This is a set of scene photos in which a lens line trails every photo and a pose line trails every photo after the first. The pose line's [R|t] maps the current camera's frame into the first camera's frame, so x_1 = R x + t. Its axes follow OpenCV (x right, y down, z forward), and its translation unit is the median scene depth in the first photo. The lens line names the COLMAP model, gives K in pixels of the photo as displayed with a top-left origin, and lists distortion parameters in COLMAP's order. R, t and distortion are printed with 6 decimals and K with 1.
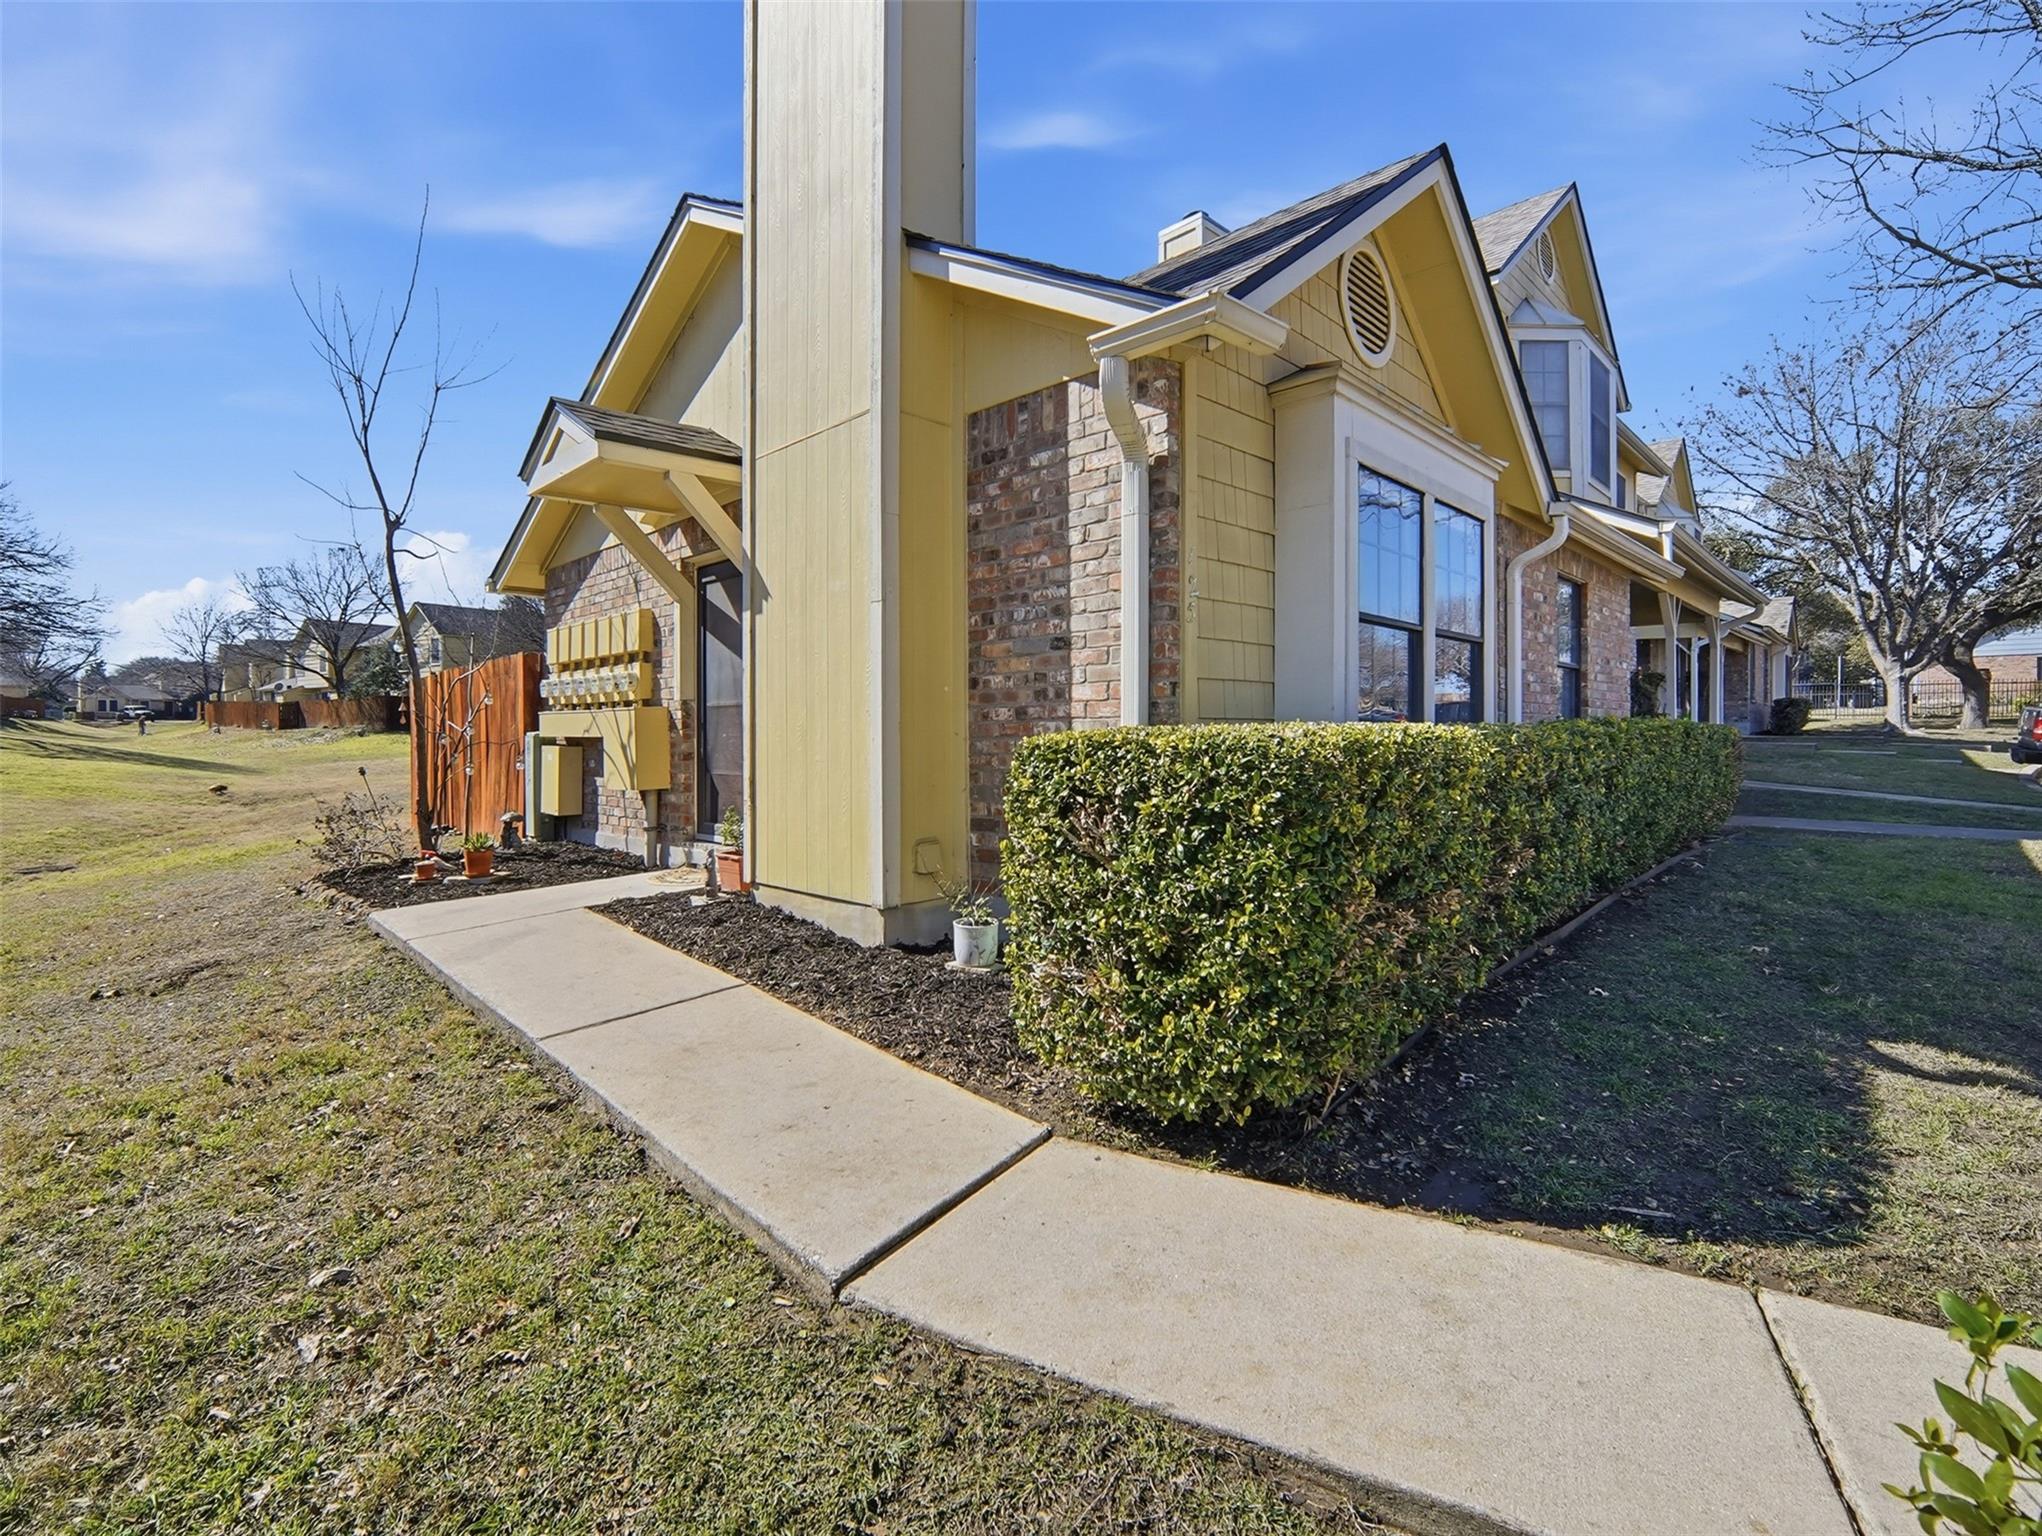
lens RADIAL K [[924.1, 0, 1011.6], [0, 924.1, 751.6], [0, 0, 1]] dist [-0.018245, 0.001546]
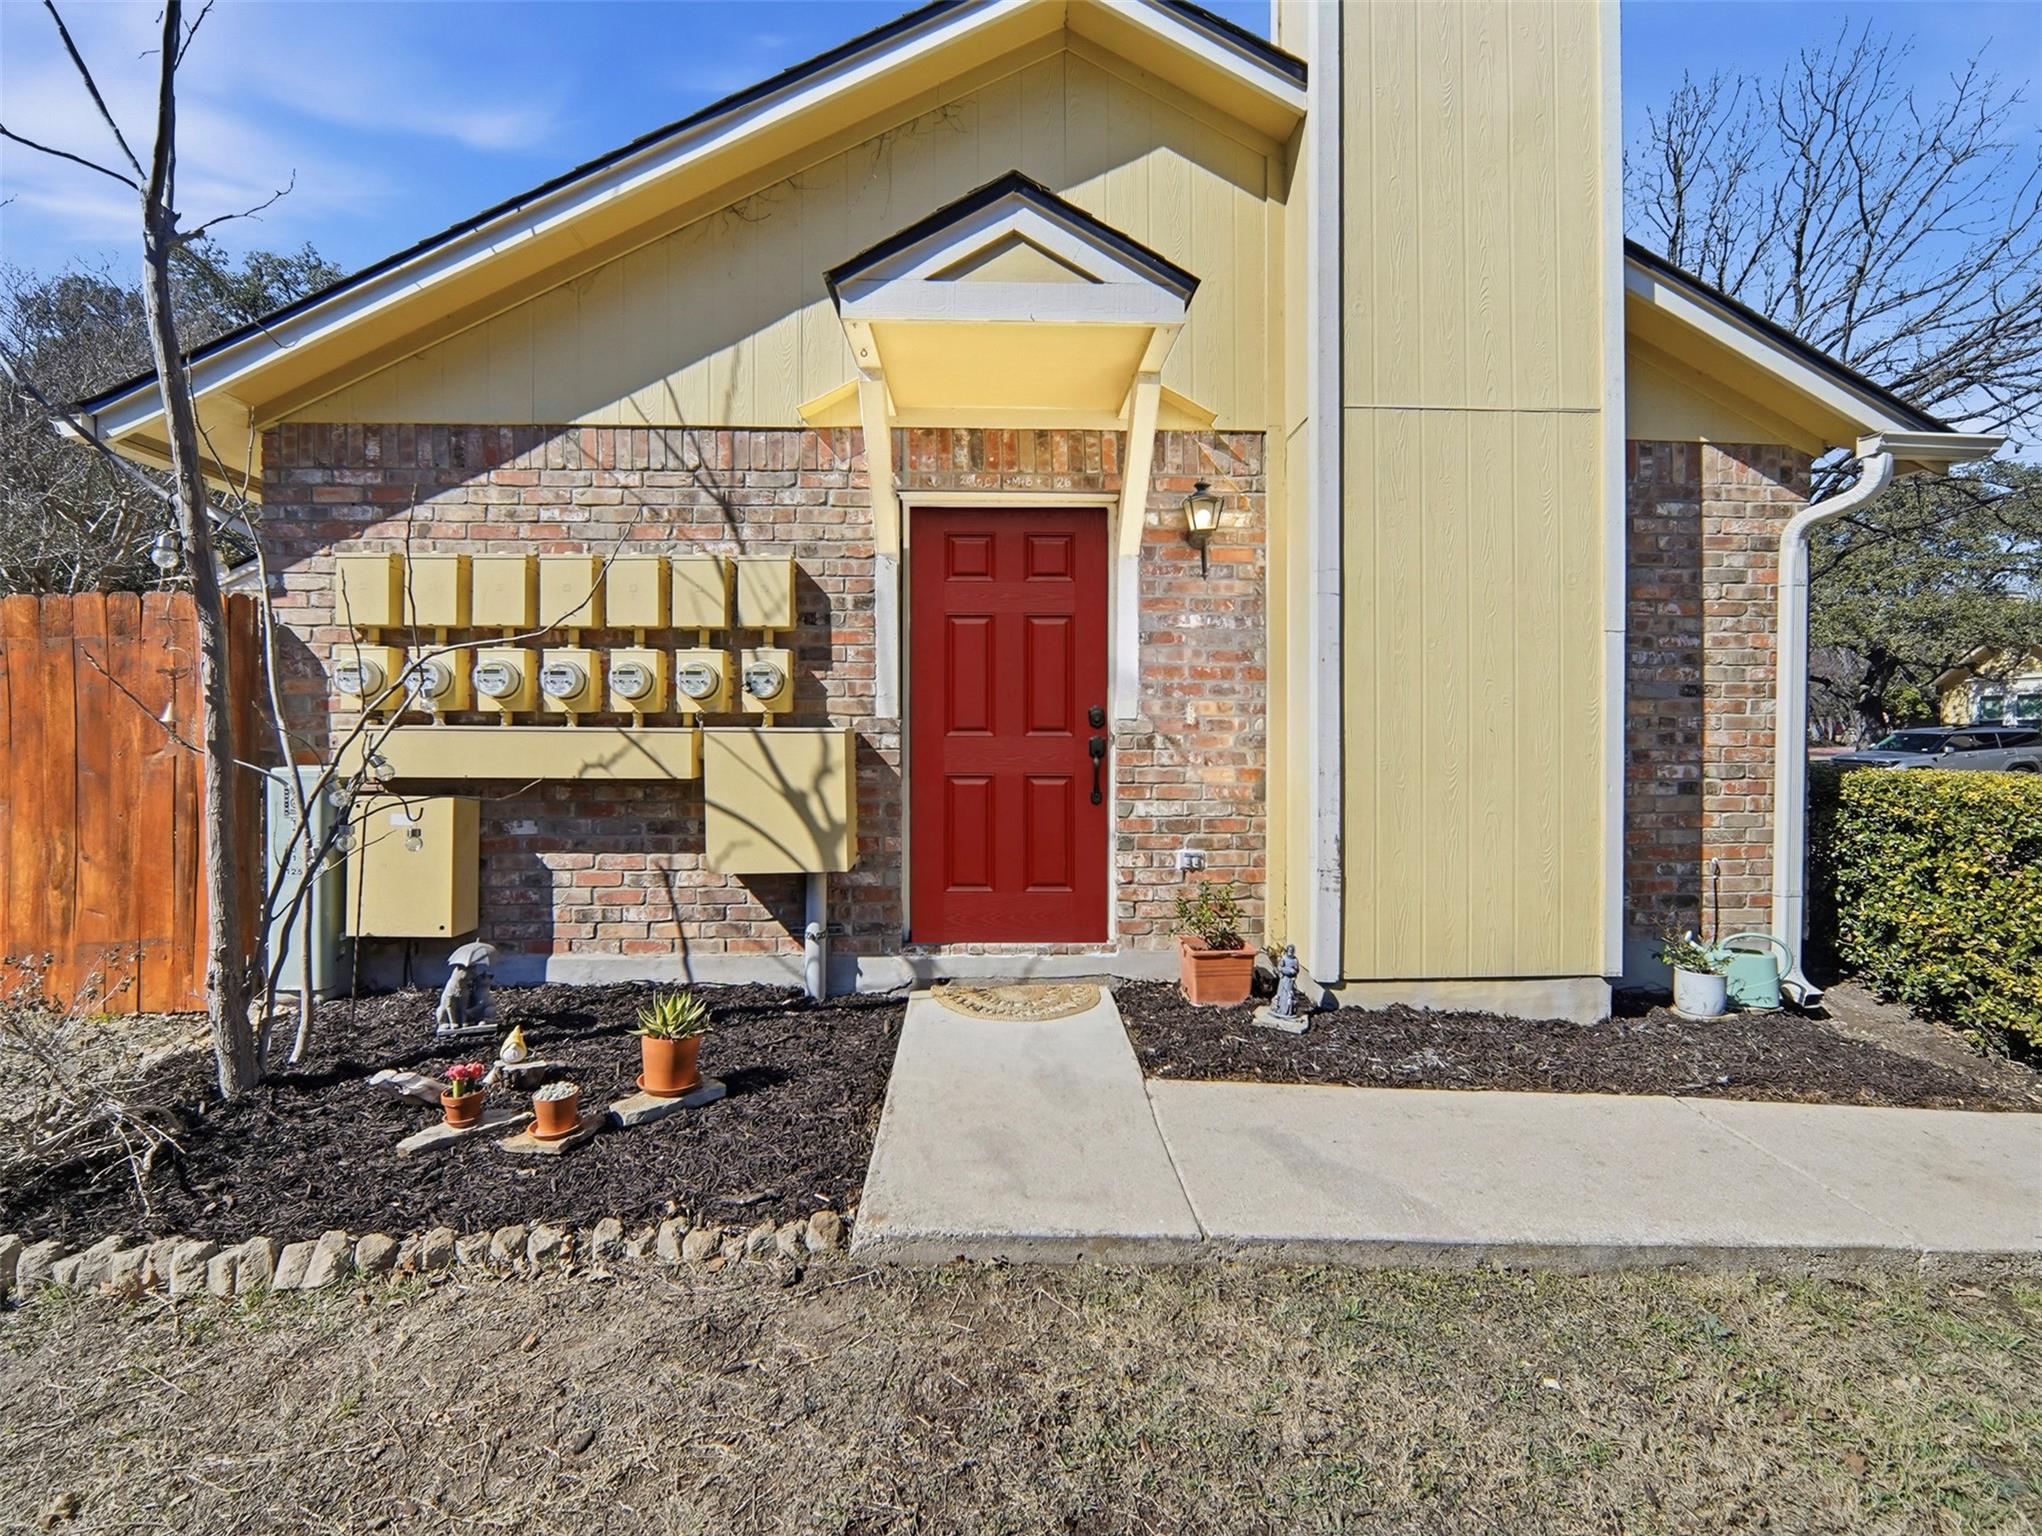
lens RADIAL K [[924.1, 0, 1016.8], [0, 924.1, 765.9], [0, 0, 1]] dist [-0.018245, 0.001546]
pose [[0.688257, -0.004553, 0.725453, -1.211555], [0.007670, 0.999970, -0.001001, -0.036168], [-0.725427, 0.006254, 0.688271, 0.831272]]
